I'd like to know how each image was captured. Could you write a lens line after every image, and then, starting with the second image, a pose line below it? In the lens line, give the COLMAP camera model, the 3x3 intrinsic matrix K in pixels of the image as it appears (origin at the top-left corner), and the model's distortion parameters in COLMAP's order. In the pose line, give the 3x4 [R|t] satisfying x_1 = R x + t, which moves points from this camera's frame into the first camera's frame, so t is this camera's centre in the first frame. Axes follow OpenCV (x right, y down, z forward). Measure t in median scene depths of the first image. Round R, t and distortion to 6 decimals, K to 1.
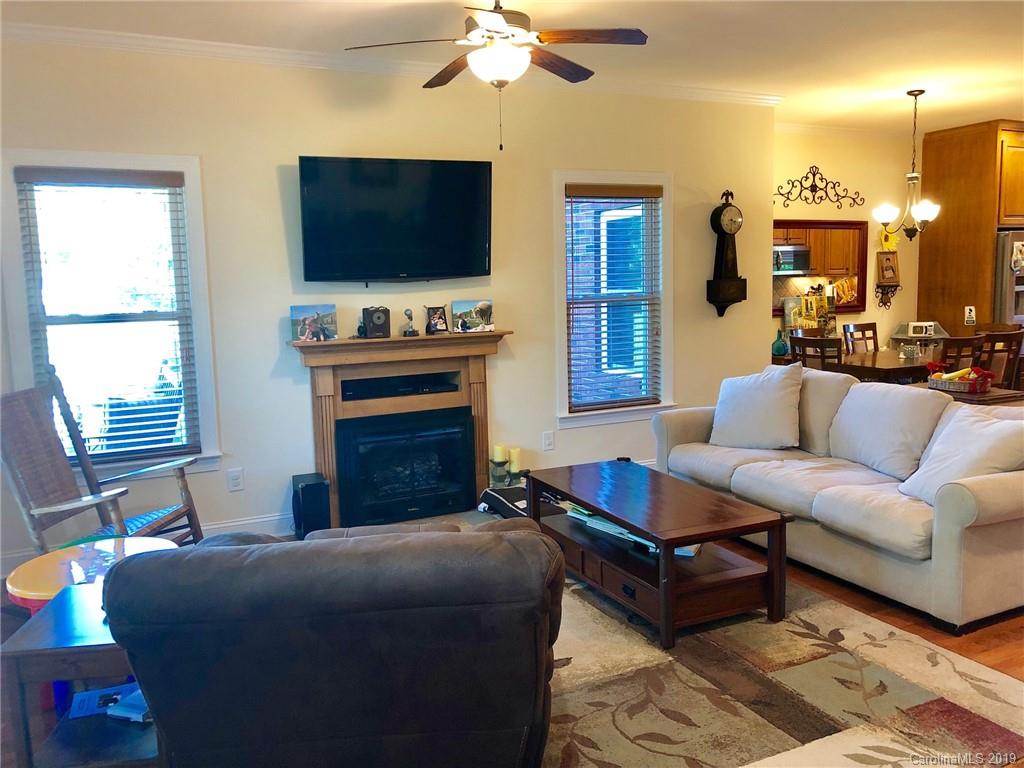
lens RADIAL K [[833.8, 0, 517.5], [0, 833.8, 381.9], [0, 0, 1]] dist [0.037805, -0.041913]
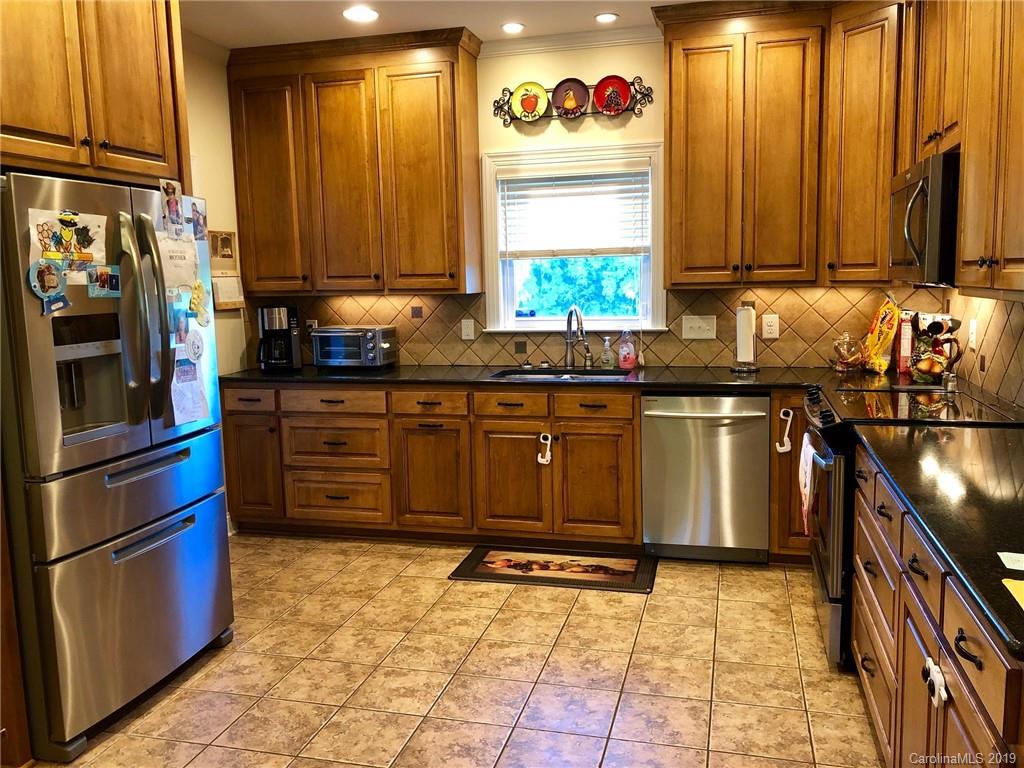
lens RADIAL K [[833.8, 0, 534.9], [0, 833.8, 388.3], [0, 0, 1]] dist [0.037805, -0.041913]
pose [[0.638578, -0.091873, 0.764053, 0.726729], [0.097179, 0.994527, 0.038367, -0.145544], [-0.763396, 0.049749, 0.644012, 1.026174]]
